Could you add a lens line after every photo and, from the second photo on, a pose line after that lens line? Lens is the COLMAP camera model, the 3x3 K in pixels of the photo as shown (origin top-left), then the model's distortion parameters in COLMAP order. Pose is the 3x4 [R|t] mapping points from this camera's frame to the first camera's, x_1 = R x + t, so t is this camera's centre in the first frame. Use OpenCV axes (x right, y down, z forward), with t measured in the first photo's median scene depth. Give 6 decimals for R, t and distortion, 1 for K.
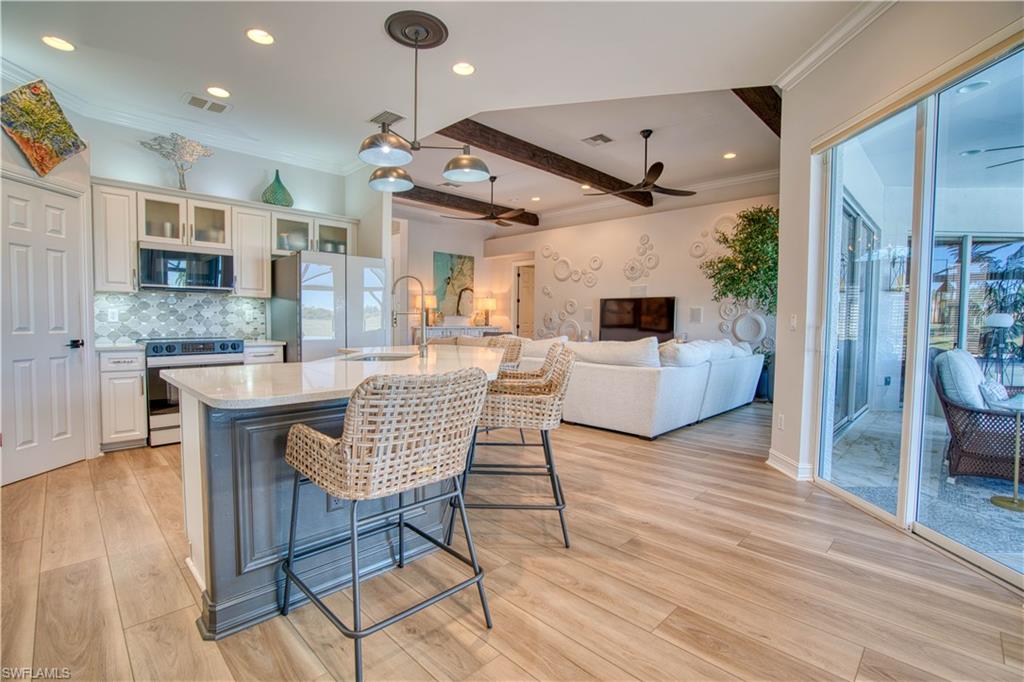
lens RADIAL K [[463.2, 0, 498.7], [0, 463.2, 340.1], [0, 0, 1]] dist [-0.039447, 0.014847]
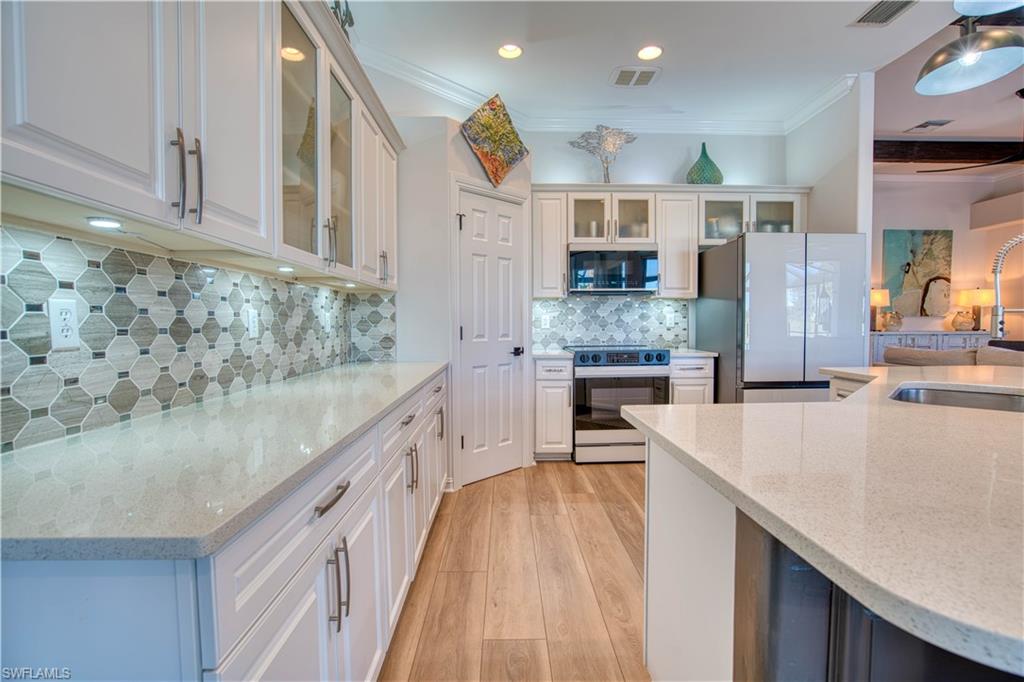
lens RADIAL K [[467.8, 0, 509.6], [0, 467.8, 340.4], [0, 0, 1]] dist [-0.061316, 0.021400]
pose [[0.725025, 0.014220, -0.688576, -0.197959], [-0.019447, 0.999811, 0.000171, -0.012317], [0.688448, 0.013267, 0.725164, 0.200160]]
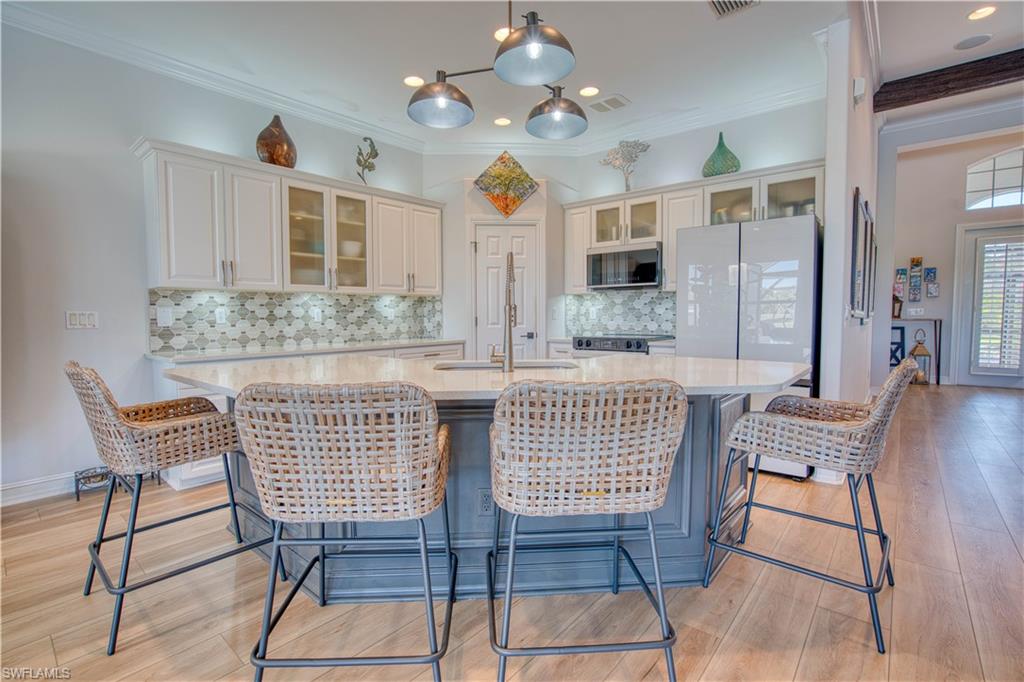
lens RADIAL K [[467.8, 0, 509.6], [0, 467.8, 340.4], [0, 0, 1]] dist [-0.061316, 0.021400]
pose [[0.090290, 0.050570, -0.994631, 0.367334], [-0.038591, 0.998138, 0.047245, -0.033124], [0.995168, 0.034118, 0.092073, 0.676824]]
